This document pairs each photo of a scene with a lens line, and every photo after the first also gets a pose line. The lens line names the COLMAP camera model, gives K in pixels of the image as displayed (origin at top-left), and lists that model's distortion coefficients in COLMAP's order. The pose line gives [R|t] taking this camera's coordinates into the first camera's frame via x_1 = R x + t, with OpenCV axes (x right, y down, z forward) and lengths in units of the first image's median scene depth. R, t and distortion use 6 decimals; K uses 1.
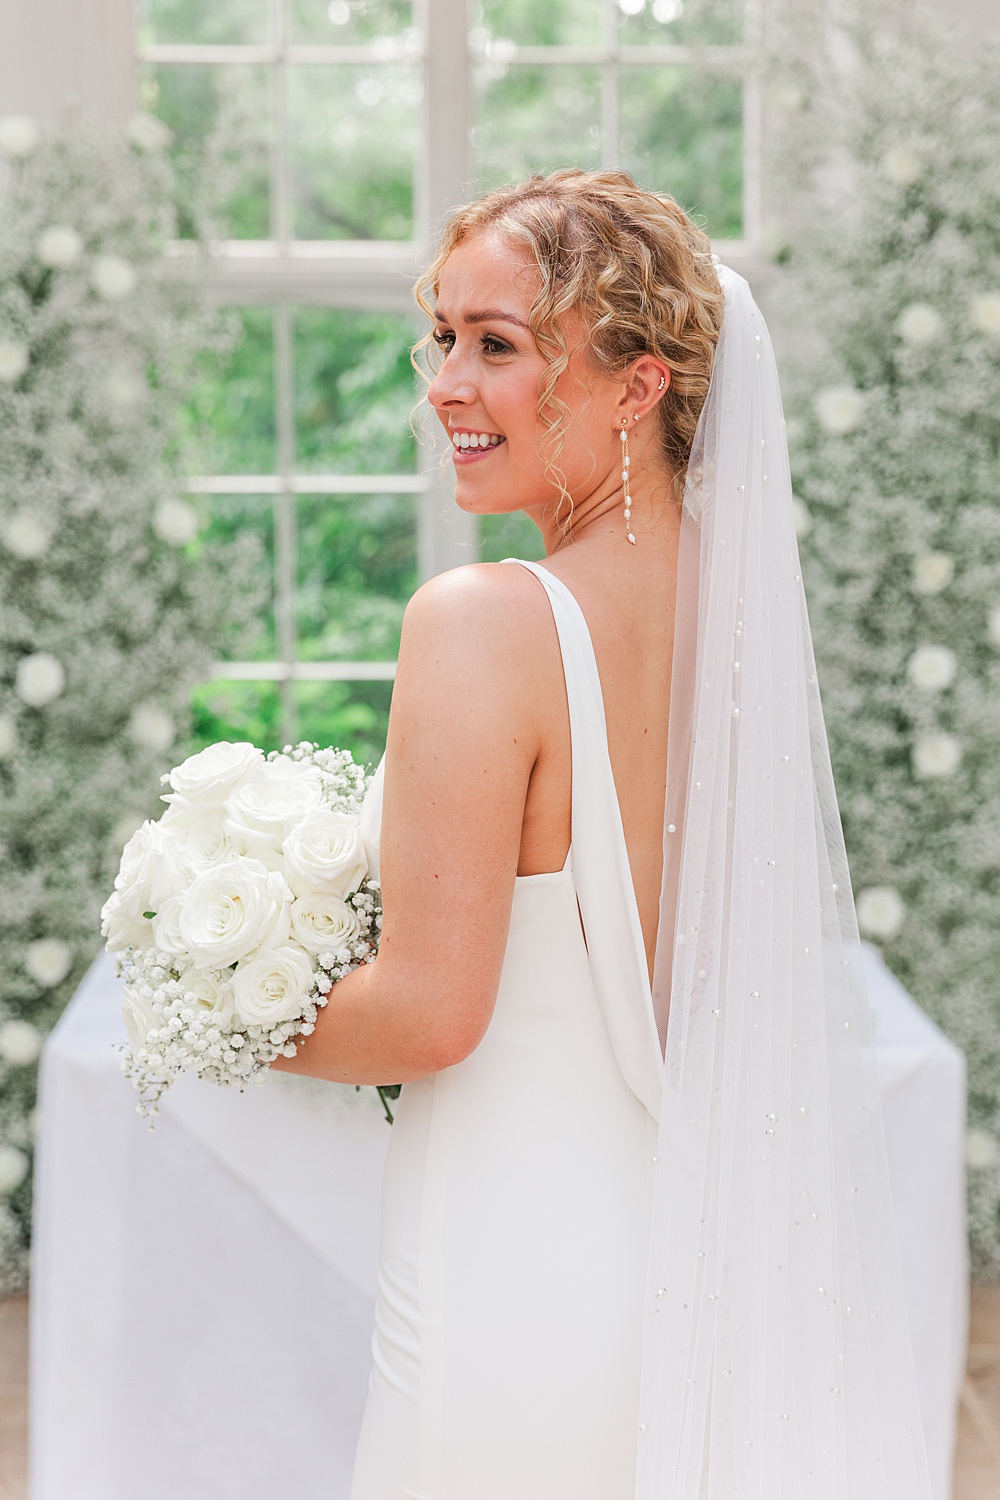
lens RADIAL K [[2914.6, 0, 497.8], [0, 2914.6, 774.6], [0, 0, 1]] dist [0.044277, 0.002916]
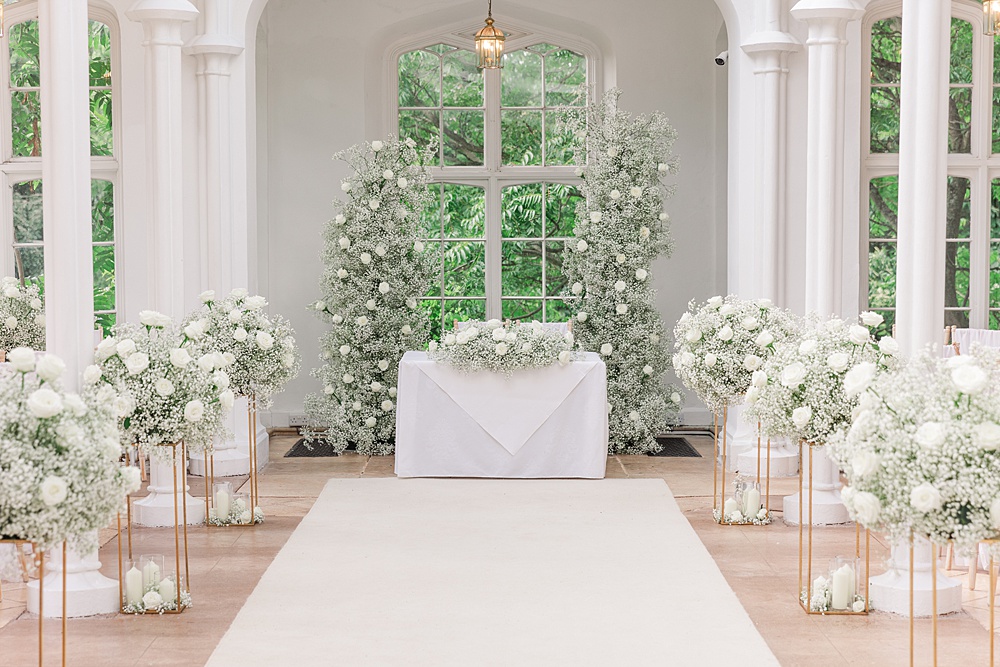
lens RADIAL K [[1957.2, 0, 500.0], [0, 1957.2, 333.5], [0, 0, 1]] dist [0.027777, -0.024544]
pose [[0.999776, -0.000930, -0.021139, 0.047034], [-0.000380, 0.998082, -0.061909, 0.180337], [0.021156, 0.061903, 0.997858, -1.506316]]
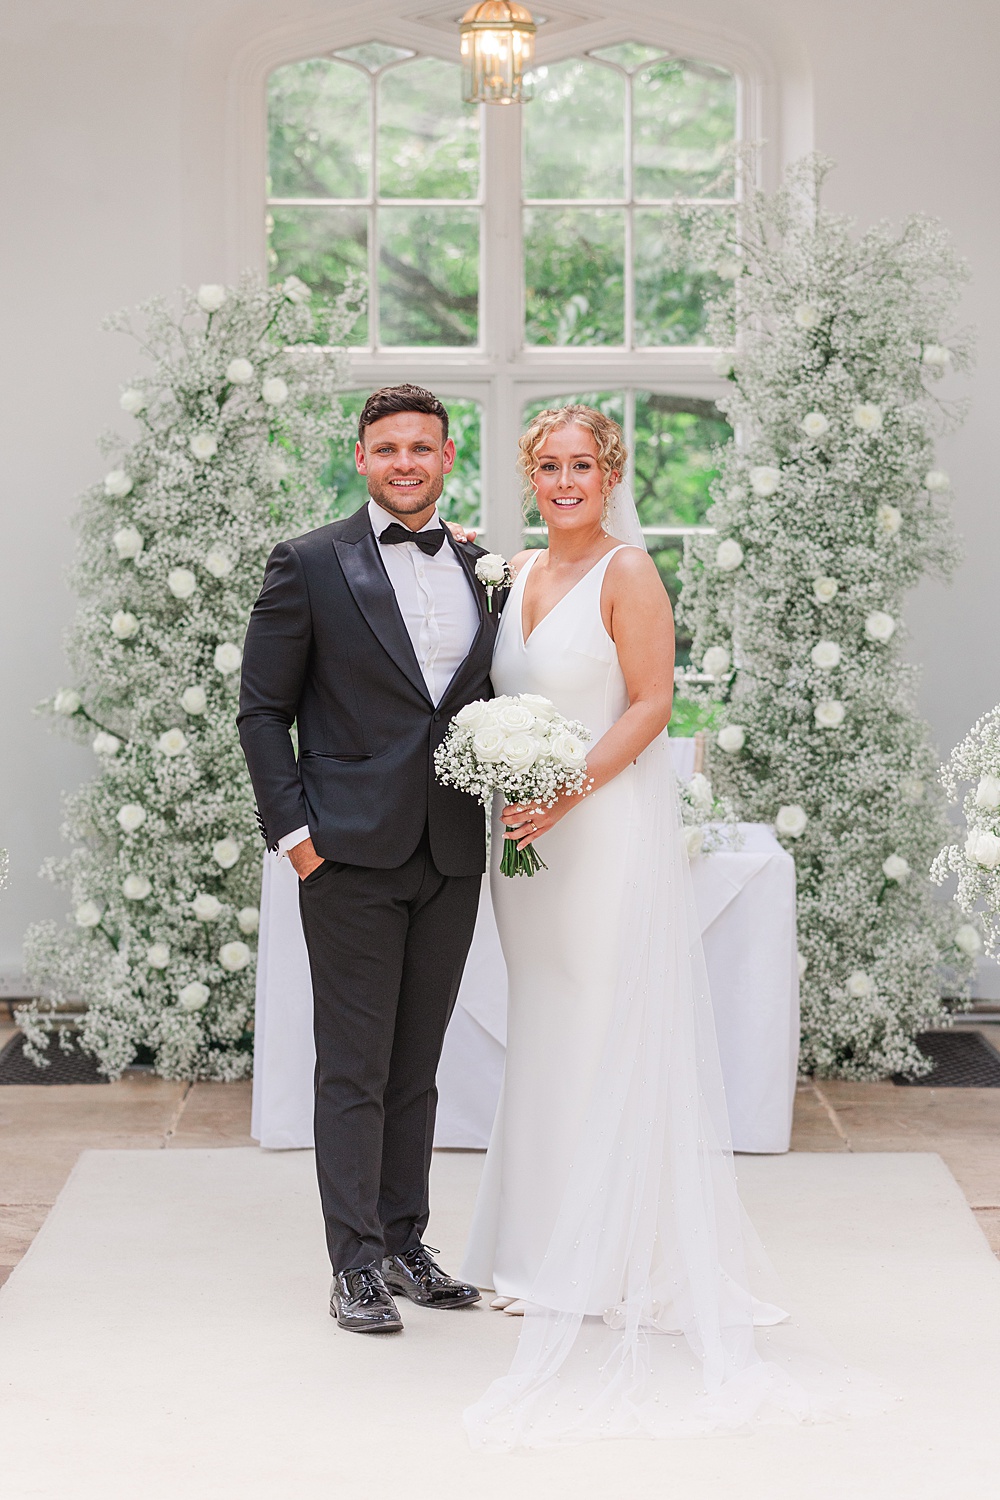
lens RADIAL K [[4382.3, 0, 500.0], [0, 4382.3, 750.0], [0, 0, 1]] dist [0.013194, -0.816939]
pose [[0.999777, 0.003292, -0.020881, 0.029547], [-0.004379, 0.998627, -0.052193, 0.128084], [0.020681, 0.052273, 0.998419, -1.216146]]
